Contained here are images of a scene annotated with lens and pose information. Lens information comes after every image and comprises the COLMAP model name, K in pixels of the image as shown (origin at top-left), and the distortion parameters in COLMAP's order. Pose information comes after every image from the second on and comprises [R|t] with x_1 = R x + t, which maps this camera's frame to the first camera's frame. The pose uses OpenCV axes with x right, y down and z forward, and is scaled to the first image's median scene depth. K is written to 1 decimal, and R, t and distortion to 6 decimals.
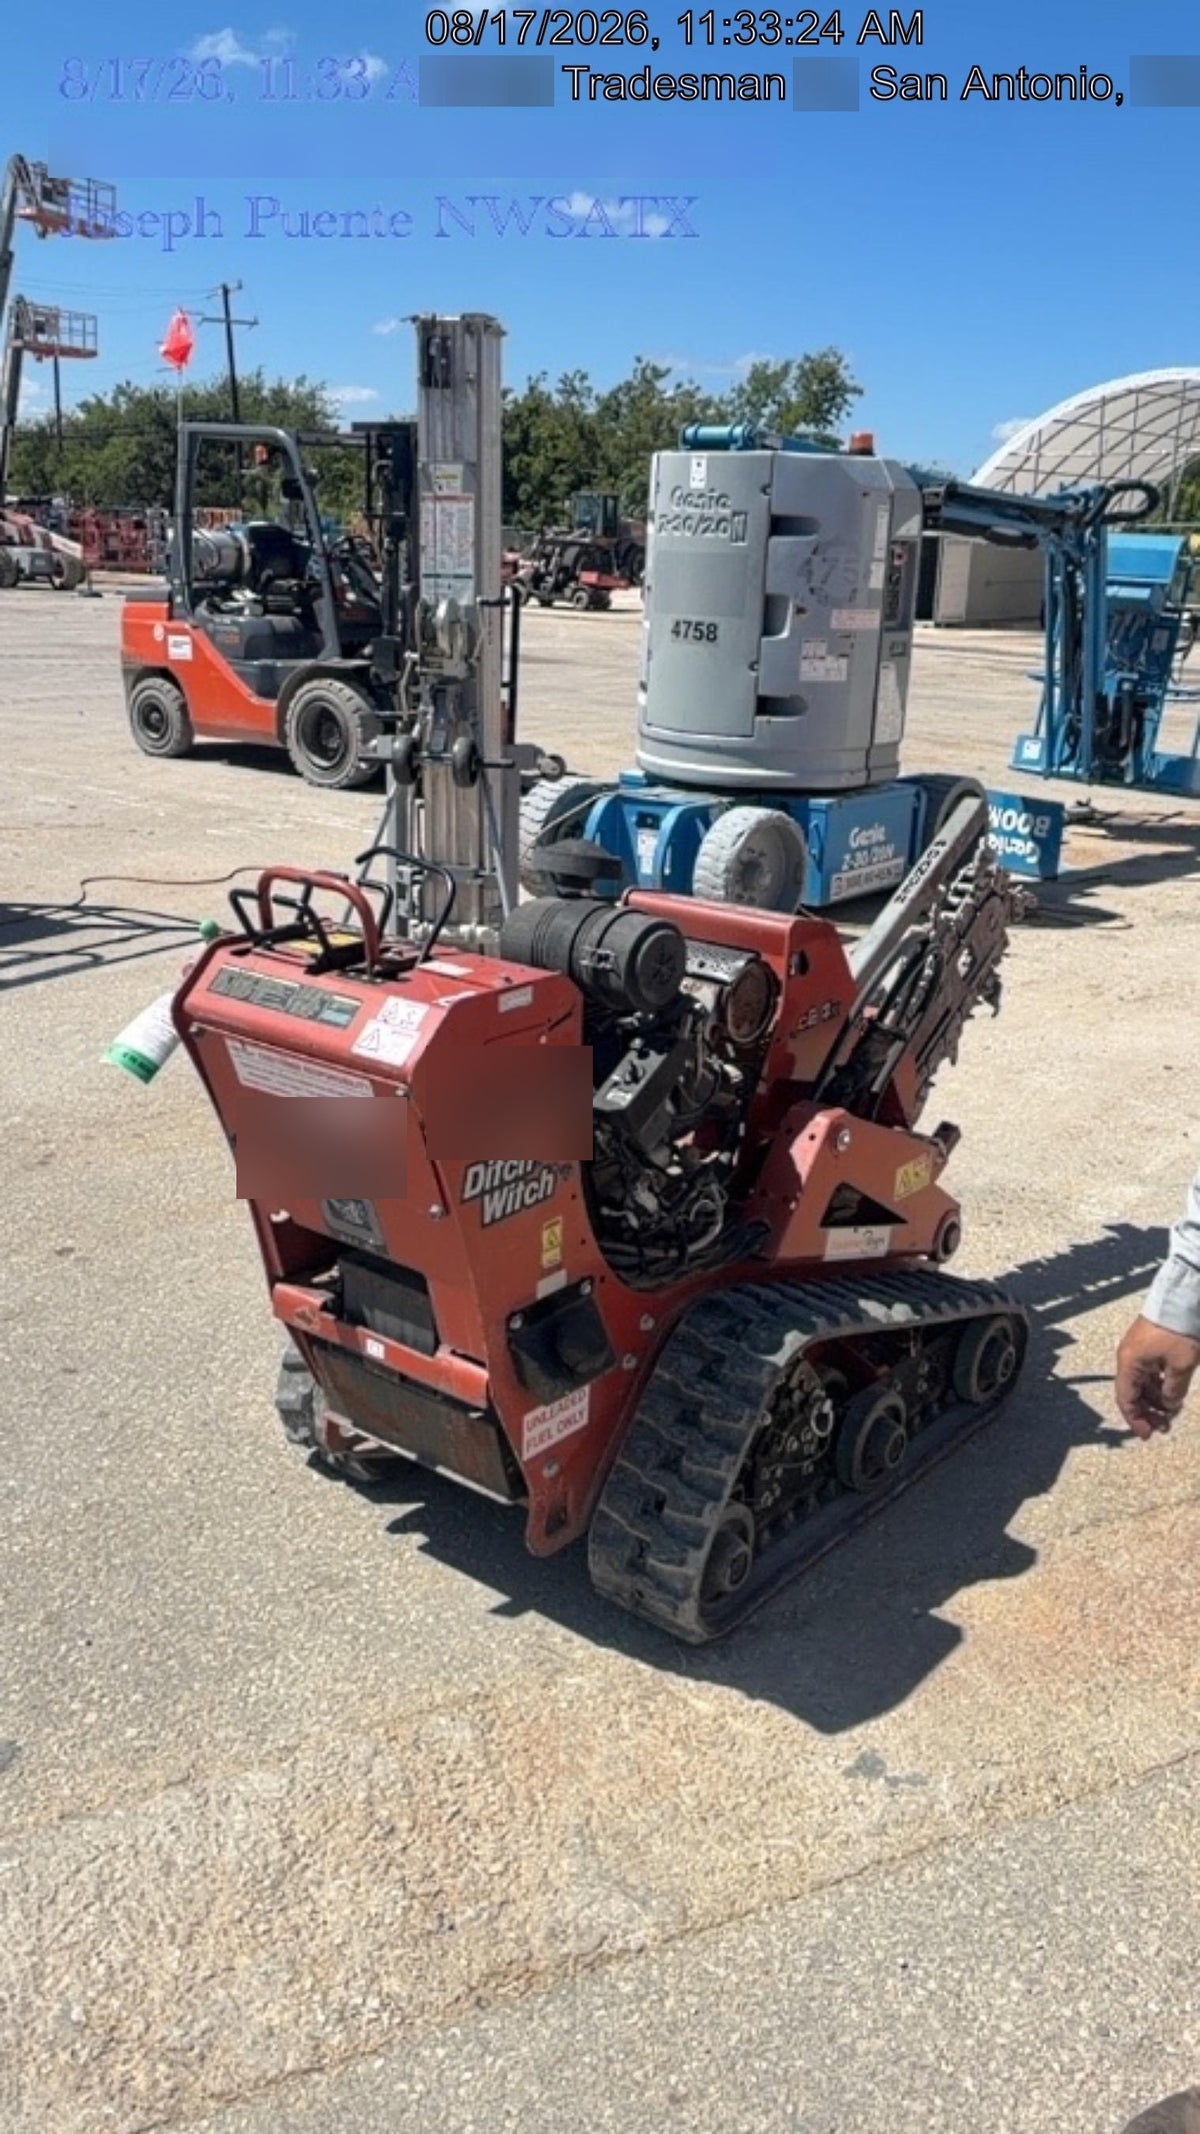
lens RADIAL K [[1734.8, 0, 650.9], [0, 1734.8, 1024.0], [0, 0, 1]] dist [0.108340, -0.000439]
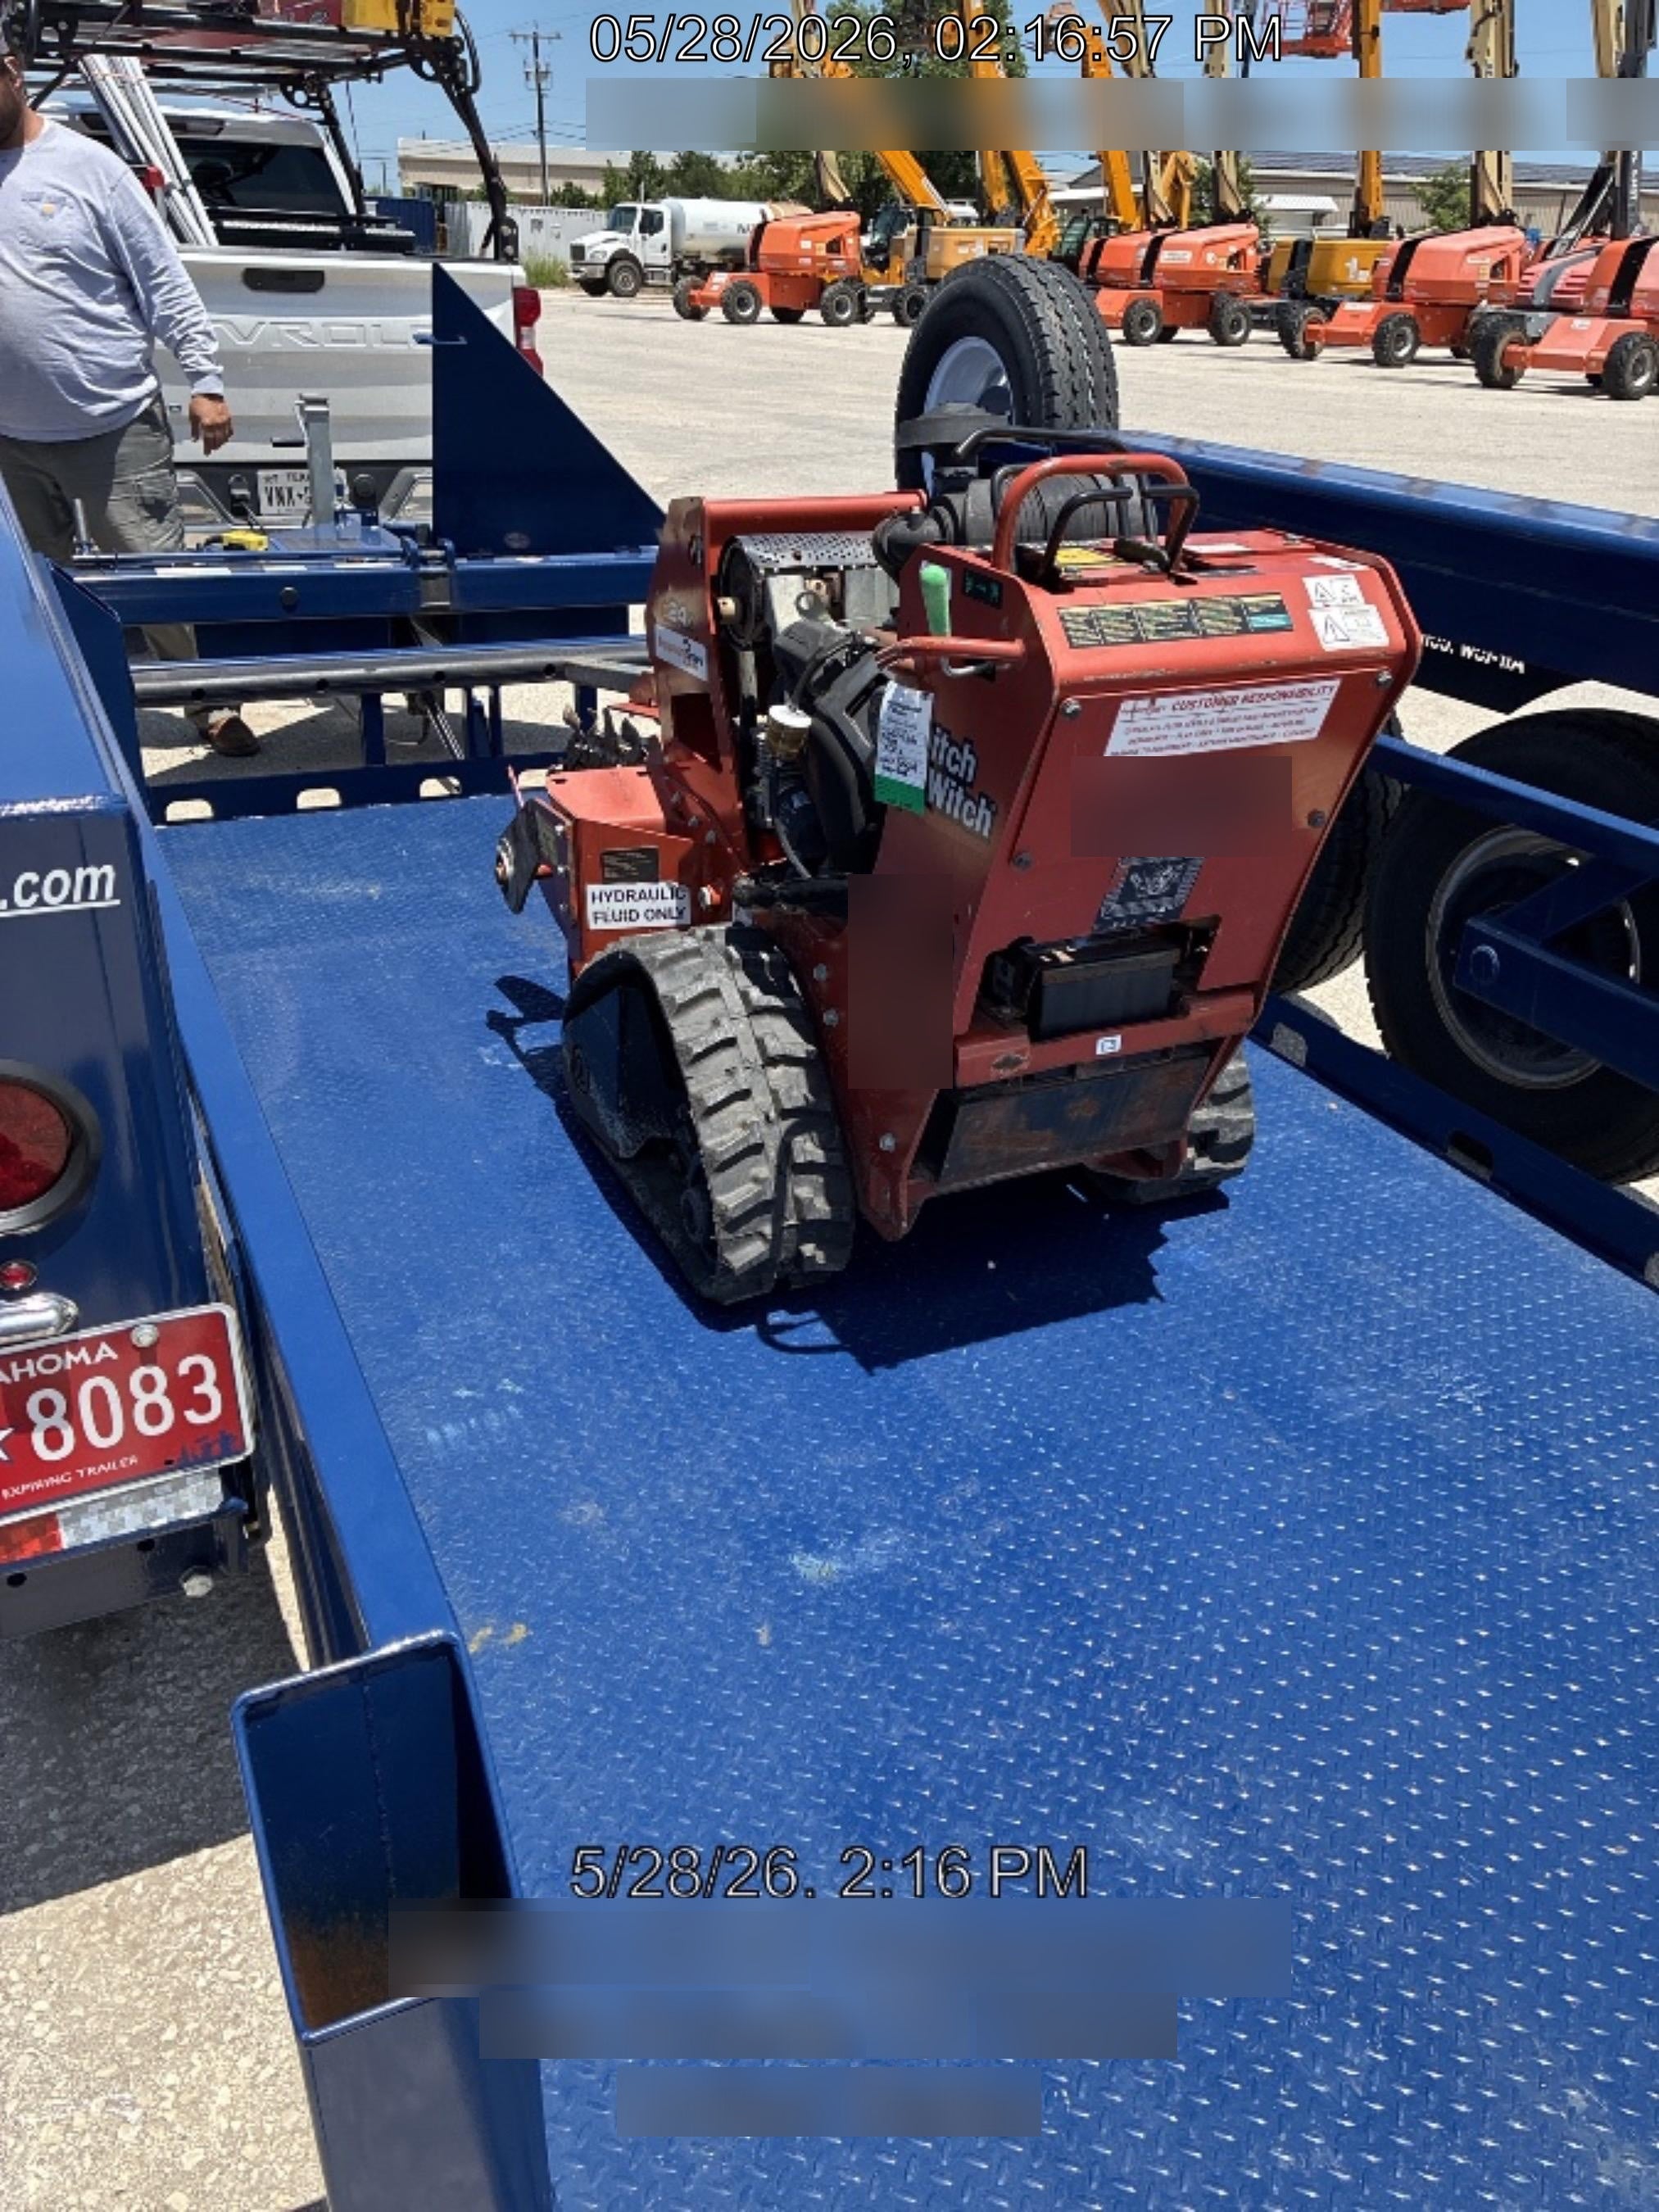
lens RADIAL K [[1666.5, 0, 829.5], [0, 1666.5, 1106.0], [0, 0, 1]] dist [0.002911, -0.004258]
pose [[0.450427, -0.438092, 0.777940, -0.896759], [0.227880, 0.898888, 0.374261, -0.126597], [-0.863241, 0.008700, 0.504716, 0.733267]]
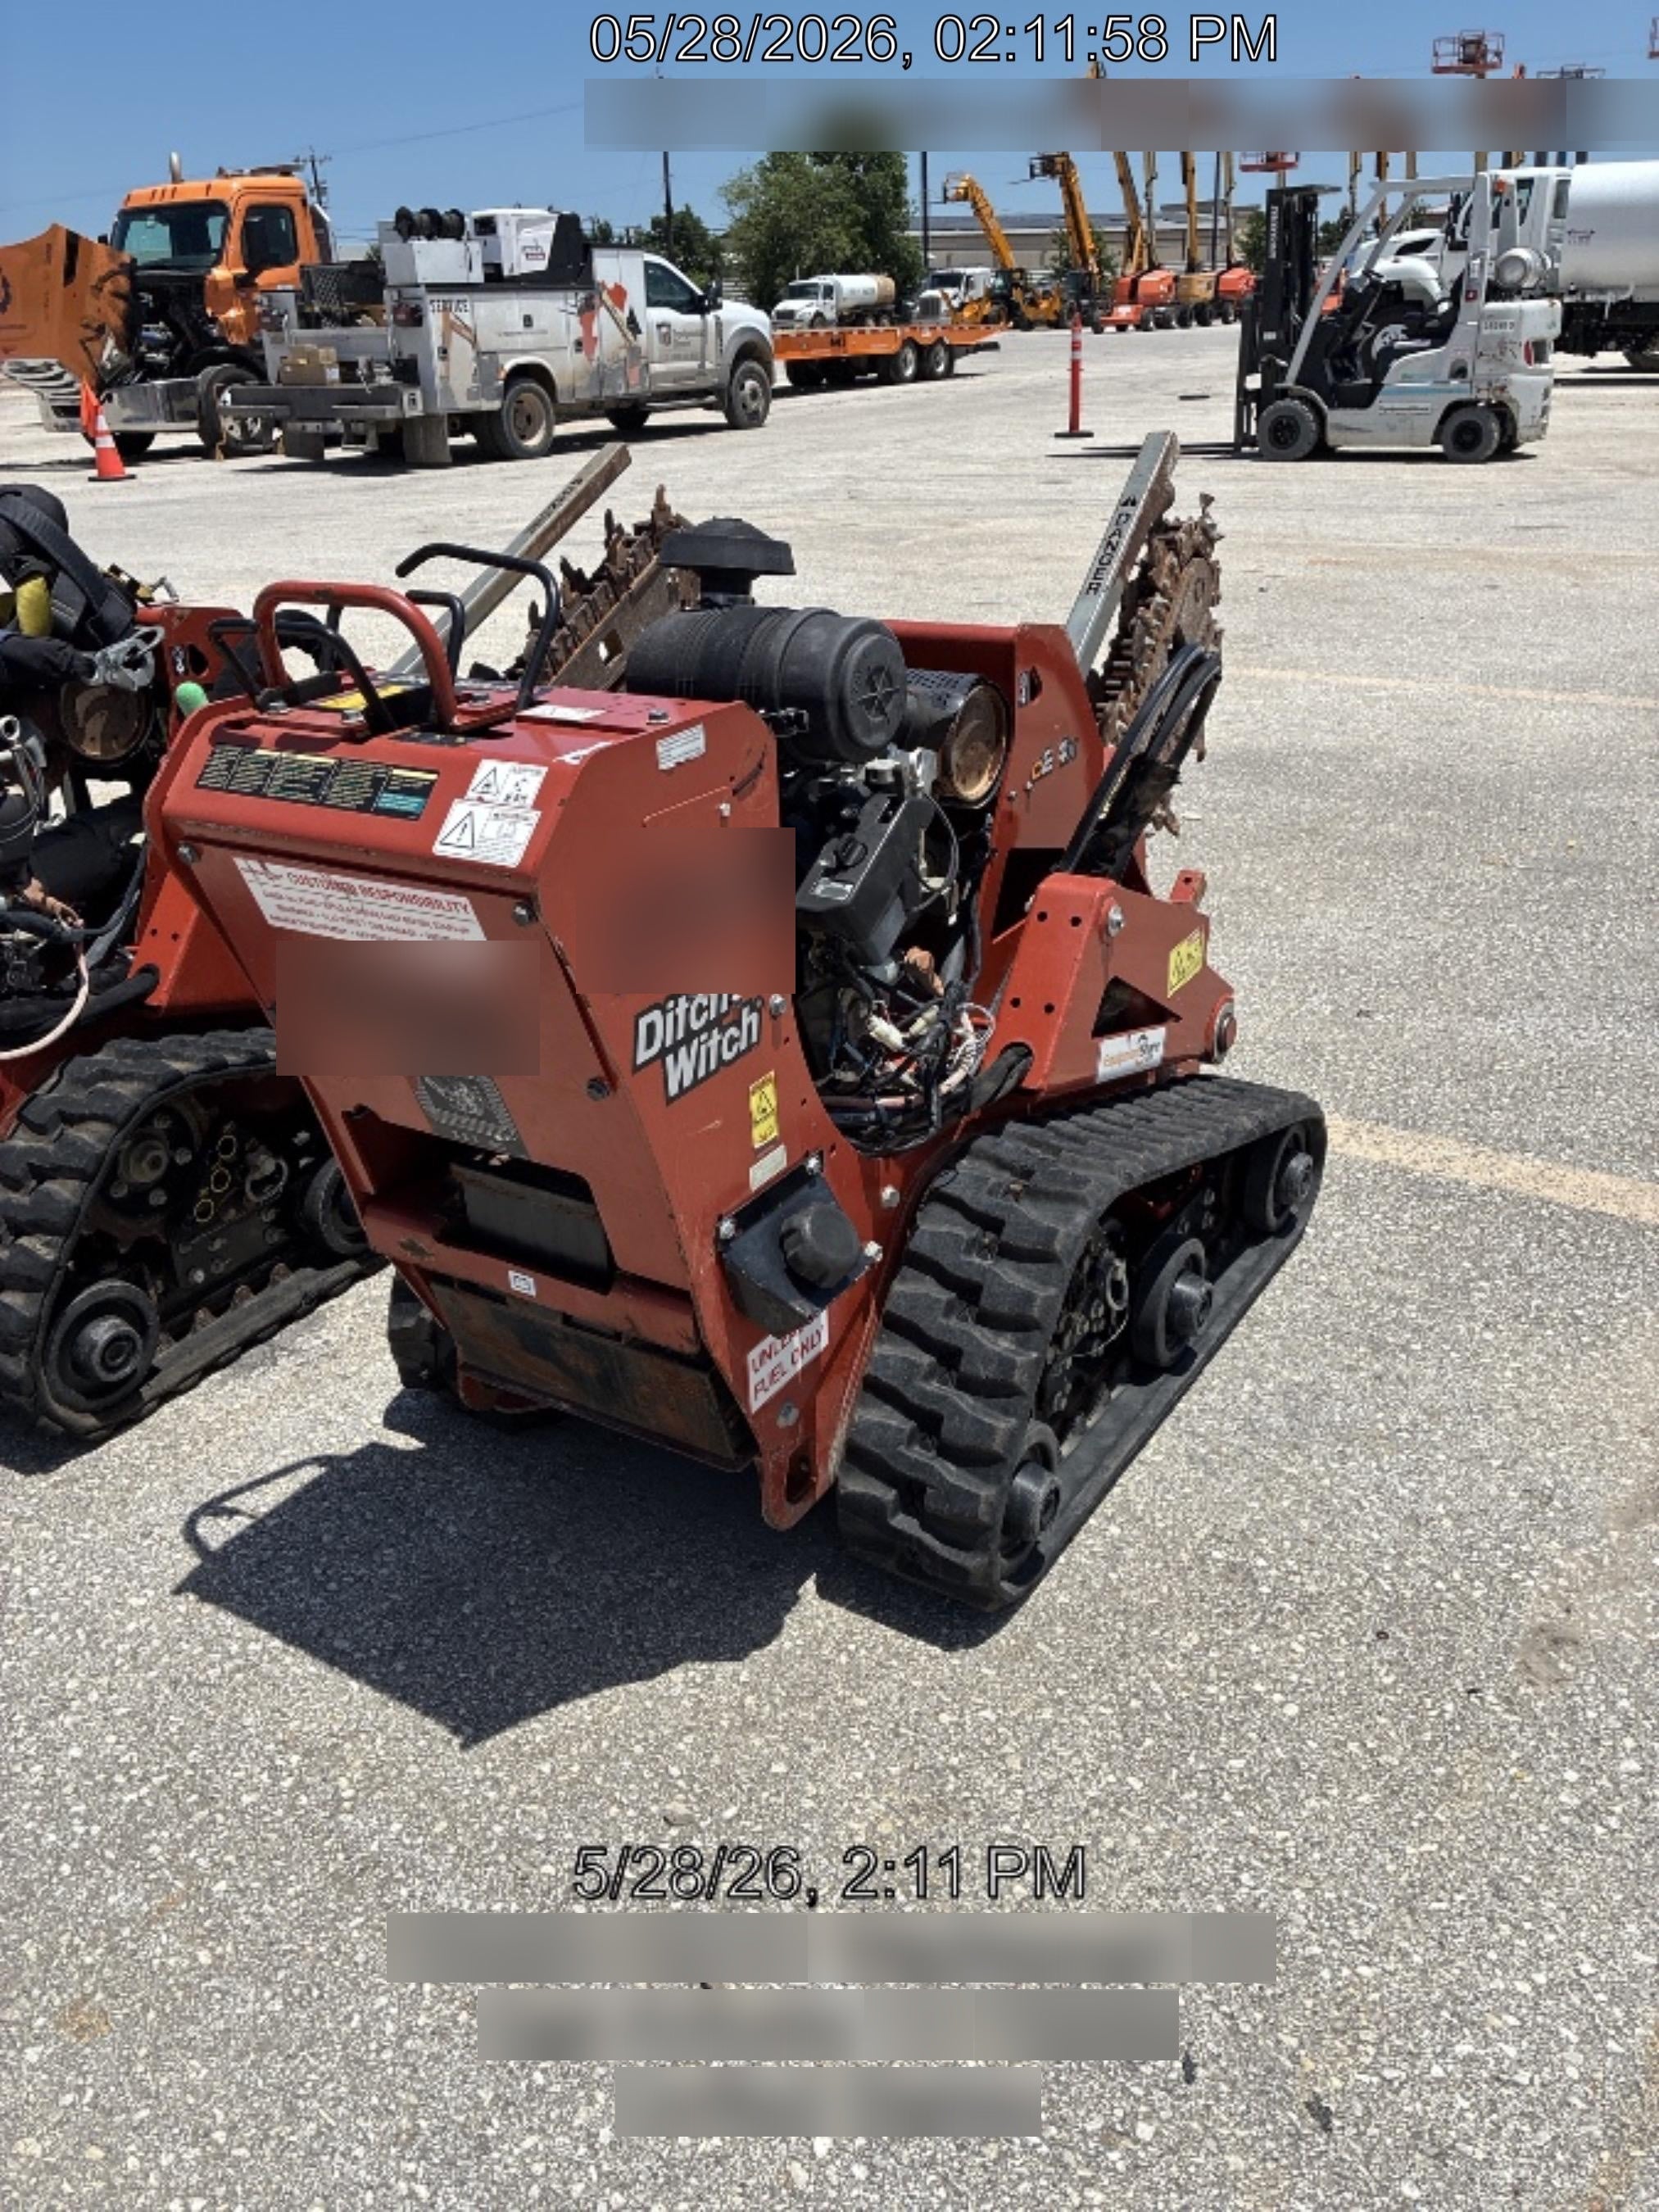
lens RADIAL K [[1665.3, 0, 820.9], [0, 1665.3, 1055.2], [0, 0, 1]] dist [0.061737, -0.002661]
pose [[0.992926, -0.107906, 0.049550, -0.064554], [0.100609, 0.986190, 0.131556, 0.020190], [-0.063061, -0.125640, 0.990070, 0.351004]]
